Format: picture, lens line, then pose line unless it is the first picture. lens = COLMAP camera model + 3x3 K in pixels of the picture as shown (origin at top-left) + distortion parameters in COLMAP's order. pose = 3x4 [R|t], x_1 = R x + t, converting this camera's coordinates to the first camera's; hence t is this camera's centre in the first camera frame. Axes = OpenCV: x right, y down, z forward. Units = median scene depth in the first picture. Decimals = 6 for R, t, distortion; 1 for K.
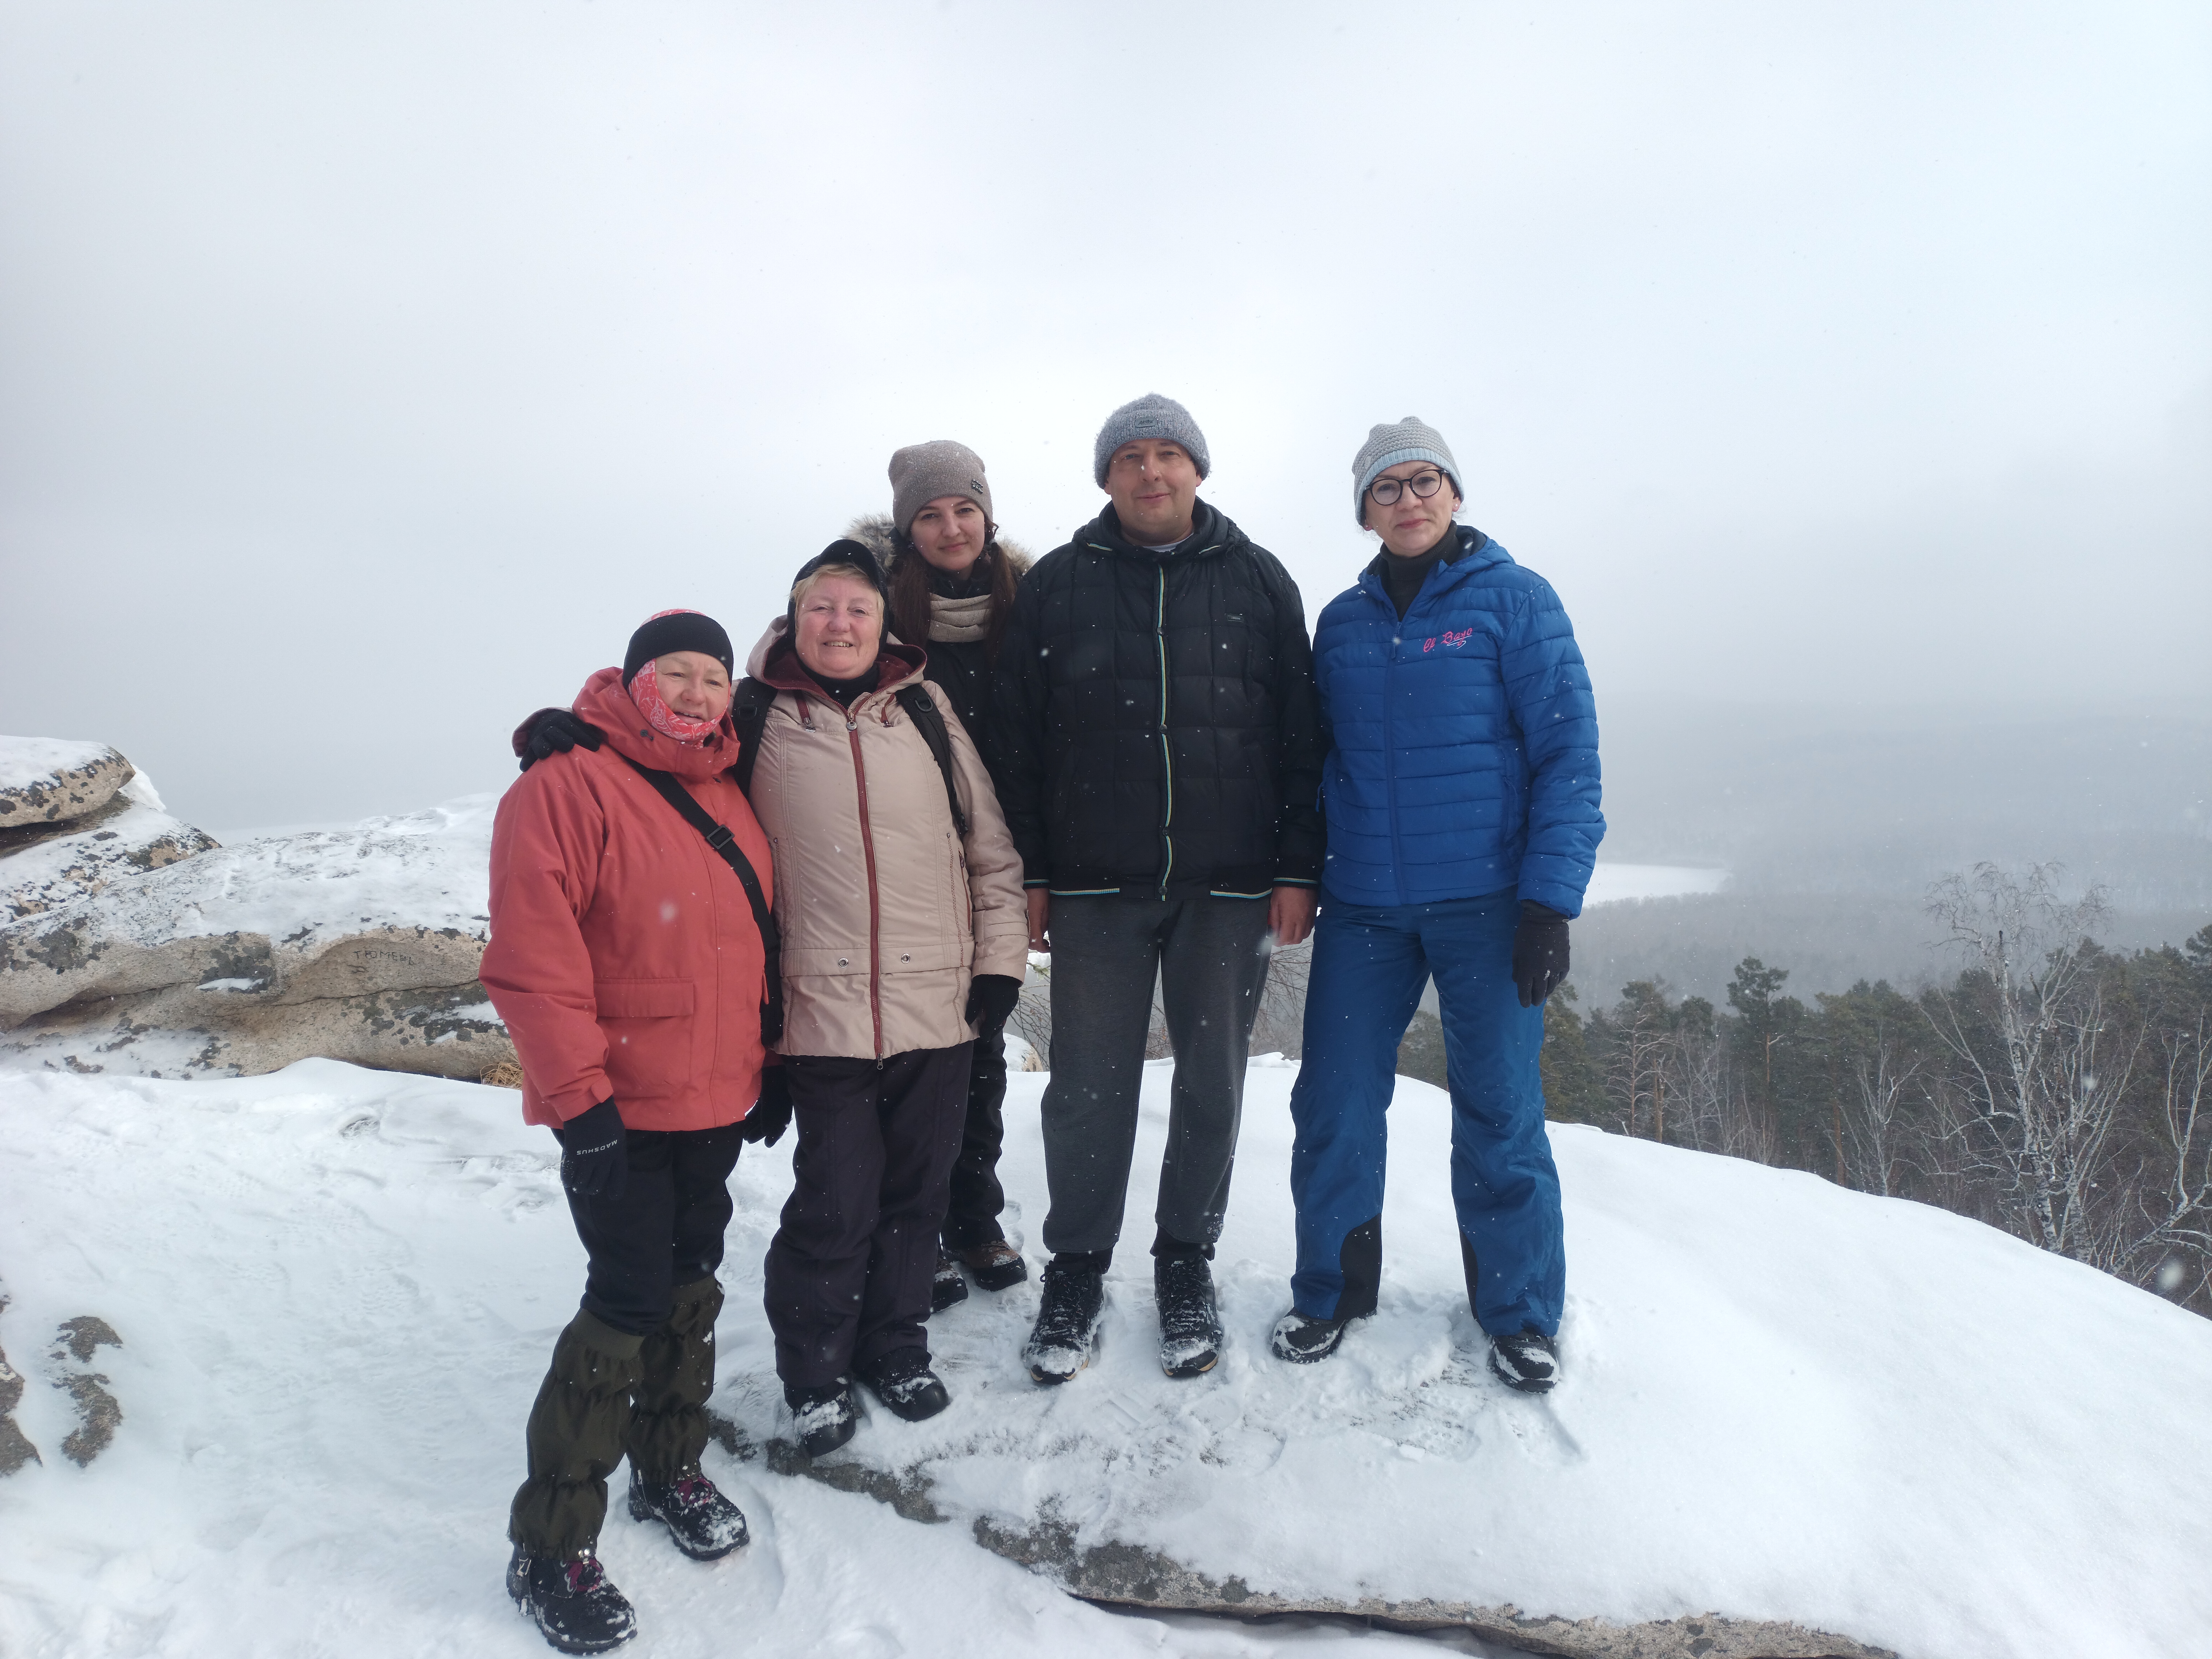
lens RADIAL K [[1591.3, 0, 1050.7], [0, 1591.3, 688.9], [0, 0, 1]] dist [0.037870, -0.021806]
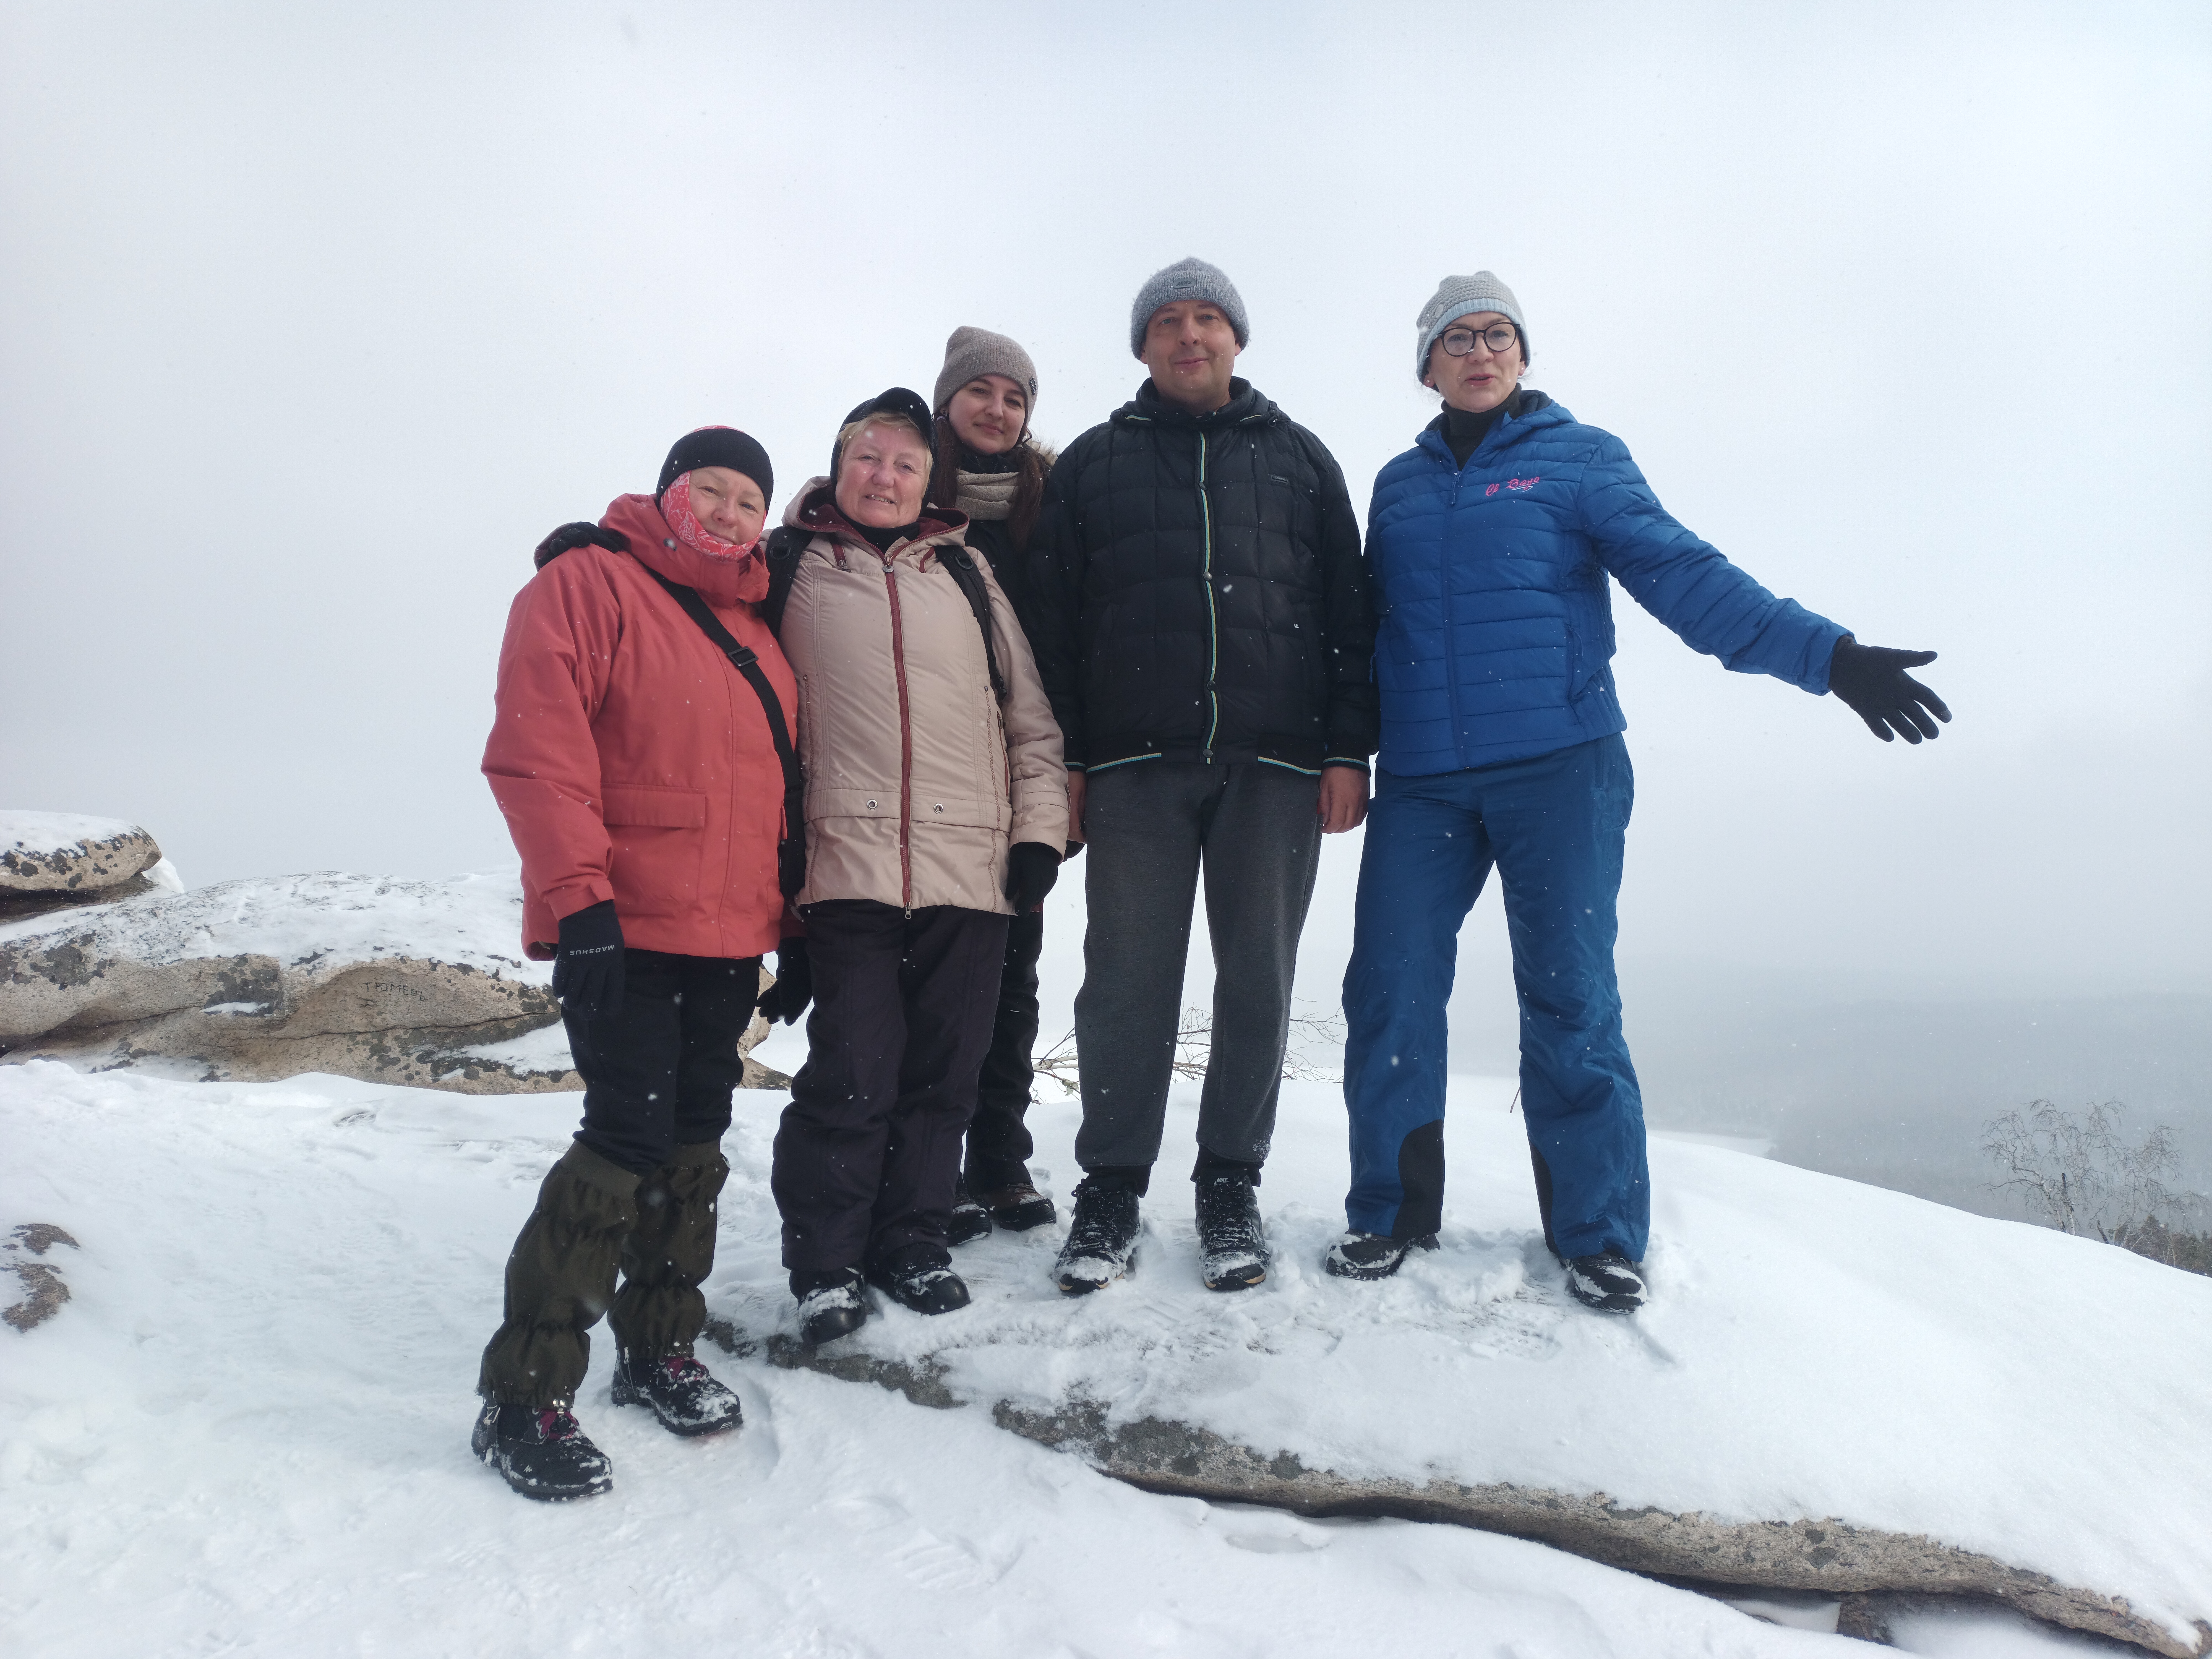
lens RADIAL K [[1576.7, 0, 1046.4], [0, 1576.7, 792.6], [0, 0, 1]] dist [0.049066, -0.036710]
pose [[0.999341, 0.027230, -0.024015, -0.005835], [-0.029527, 0.994434, -0.101140, 0.248553], [0.021127, 0.101782, 0.994582, 0.077775]]
